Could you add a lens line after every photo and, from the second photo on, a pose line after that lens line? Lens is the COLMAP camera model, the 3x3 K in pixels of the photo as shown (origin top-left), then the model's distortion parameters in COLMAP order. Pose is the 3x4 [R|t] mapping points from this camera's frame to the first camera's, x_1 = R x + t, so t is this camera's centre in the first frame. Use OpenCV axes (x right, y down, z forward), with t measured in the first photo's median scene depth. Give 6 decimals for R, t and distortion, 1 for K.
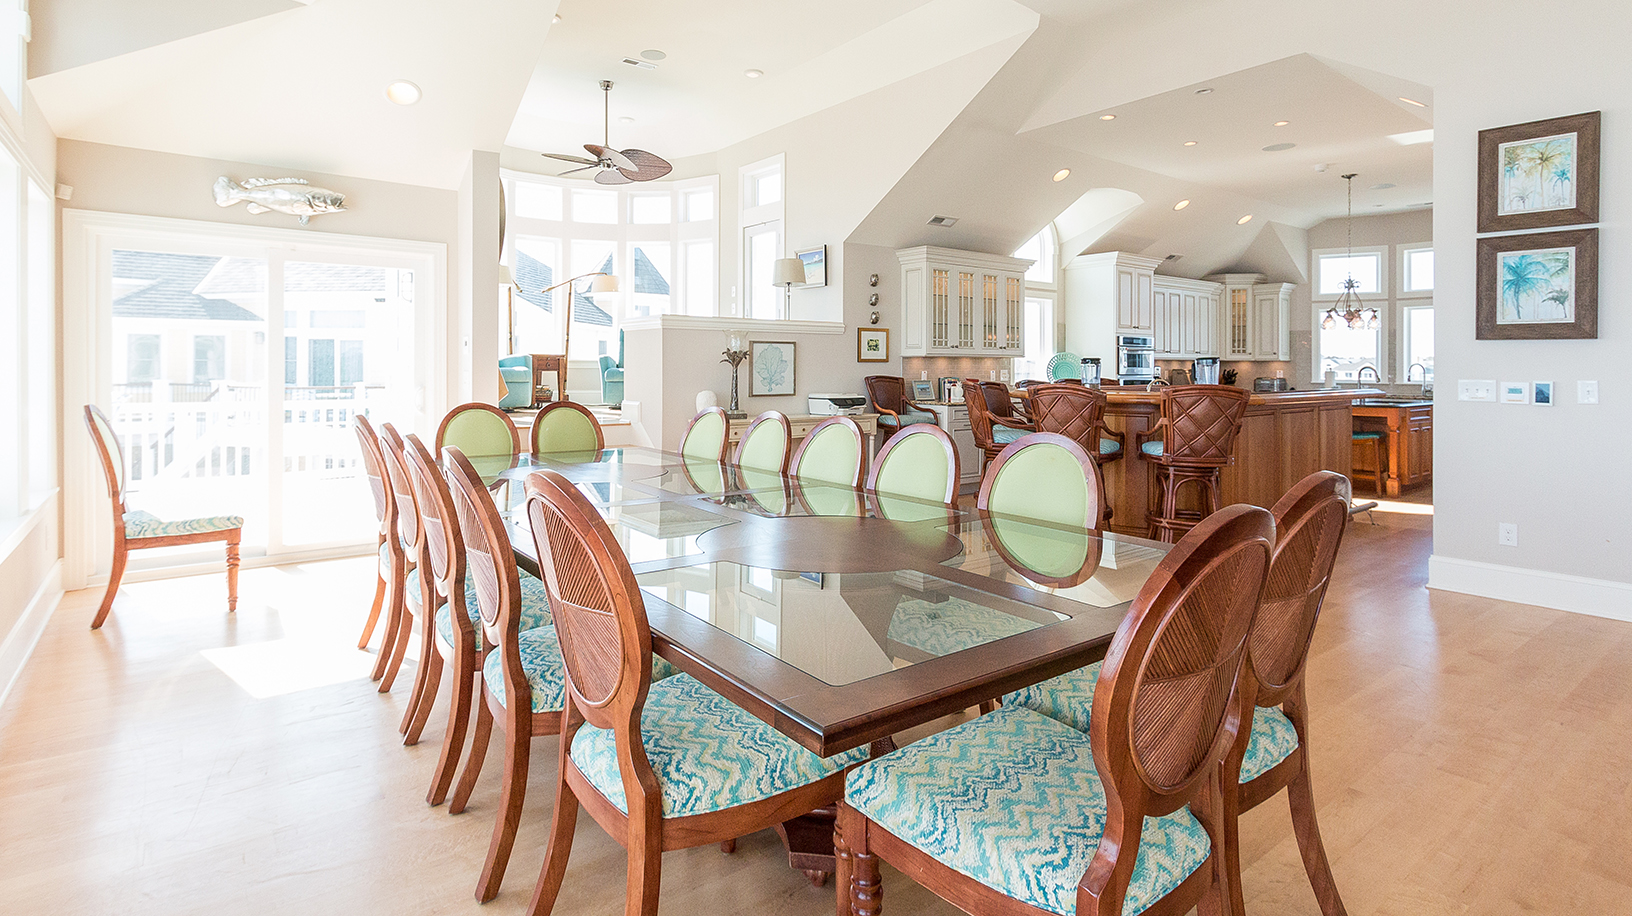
lens RADIAL K [[791.0, 0, 818.1], [0, 791.0, 368.4], [0, 0, 1]] dist [0.000287, -0.000195]
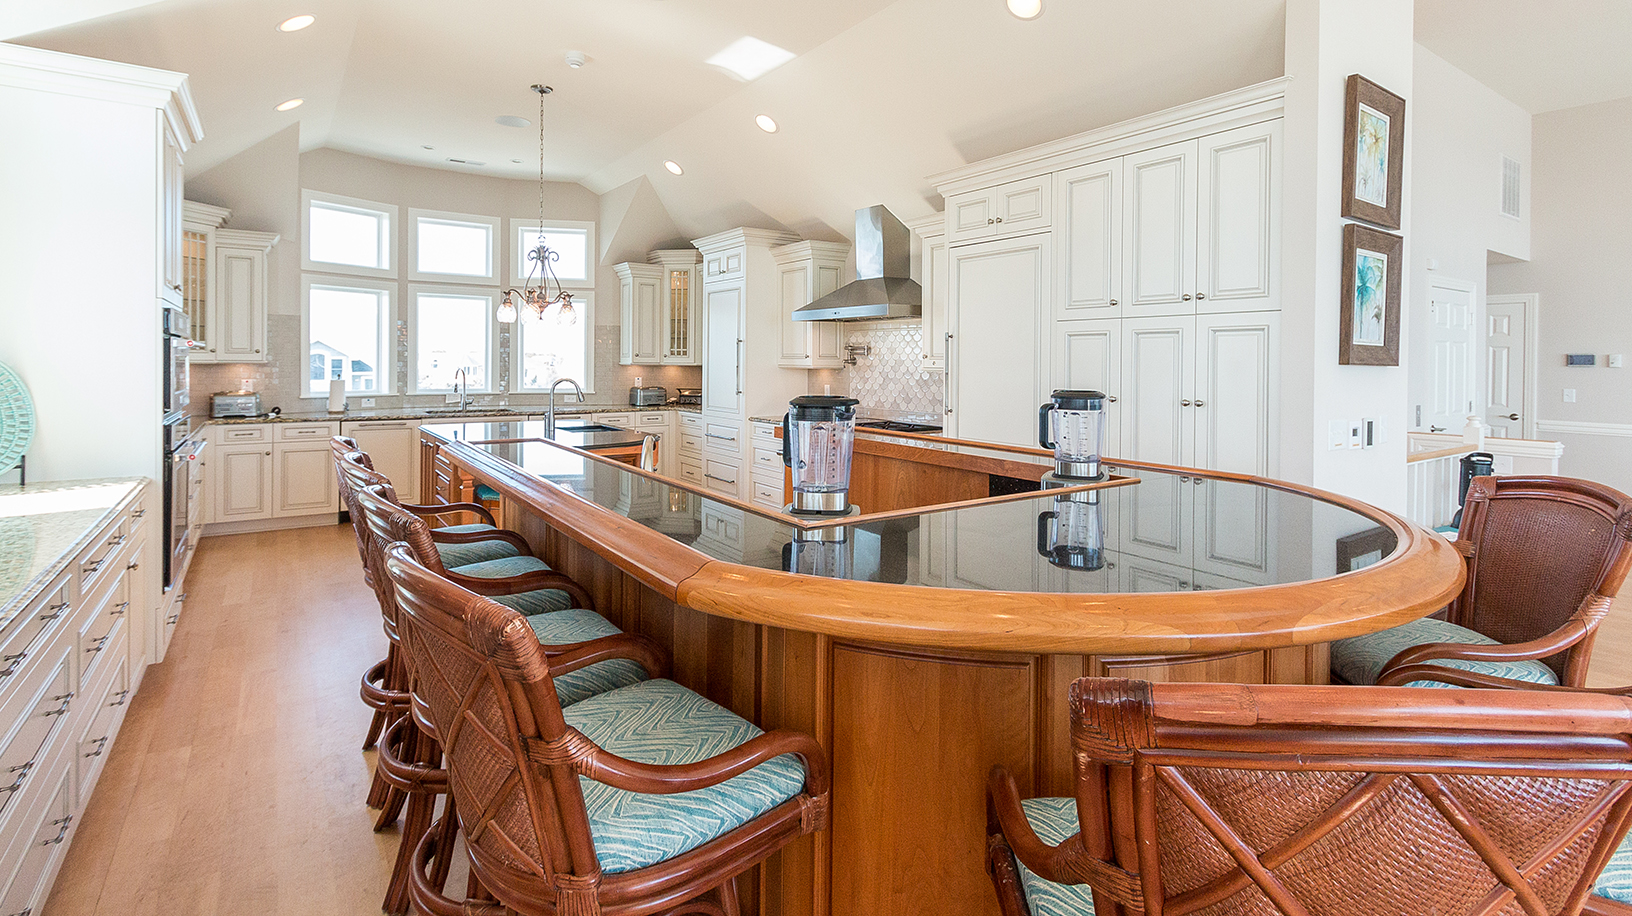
lens RADIAL K [[763.2, 0, 782.7], [0, 763.2, 368.3], [0, 0, 1]] dist [0.010871, 0.000621]
pose [[0.071725, -0.012655, 0.997344, 0.049729], [-0.004107, 0.999907, 0.012983, -0.020740], [-0.997416, -0.005028, 0.071667, 0.772931]]
